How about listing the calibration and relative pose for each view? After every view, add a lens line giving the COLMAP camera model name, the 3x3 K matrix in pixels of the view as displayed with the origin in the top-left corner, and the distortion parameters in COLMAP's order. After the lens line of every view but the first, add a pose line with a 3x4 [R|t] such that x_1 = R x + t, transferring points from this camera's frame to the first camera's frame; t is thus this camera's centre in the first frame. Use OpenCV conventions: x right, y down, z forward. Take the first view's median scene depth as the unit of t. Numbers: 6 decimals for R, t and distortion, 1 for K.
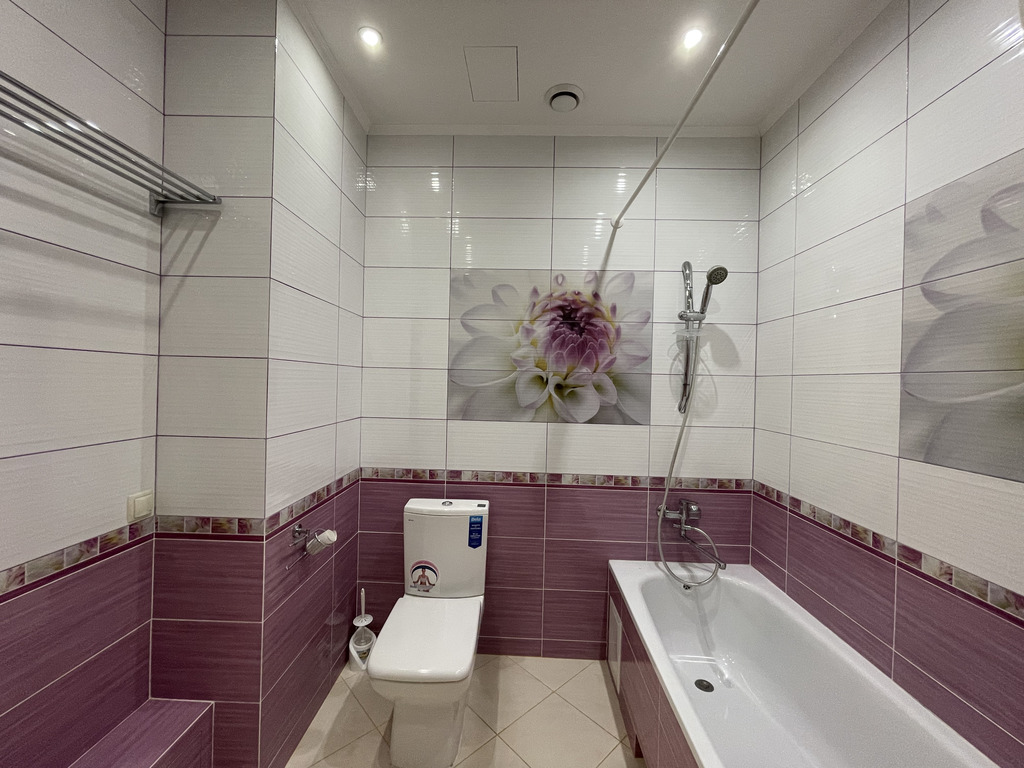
lens RADIAL K [[412.4, 0, 508.1], [0, 412.4, 382.6], [0, 0, 1]] dist [-0.003362, 0.000390]
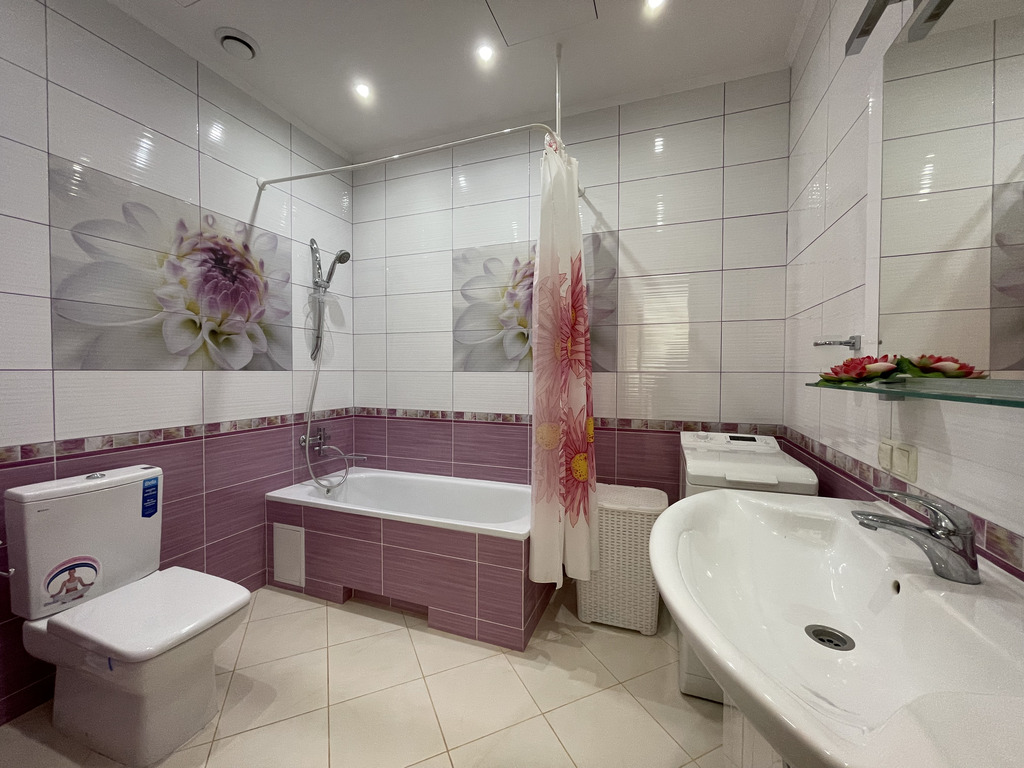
lens RADIAL K [[412.4, 0, 514.1], [0, 412.4, 381.9], [0, 0, 1]] dist [-0.003362, 0.000390]
pose [[0.307459, -0.048161, 0.950342, -0.583098], [0.007107, 0.998807, 0.048318, 0.083057], [-0.951535, -0.008101, 0.307435, 0.033394]]
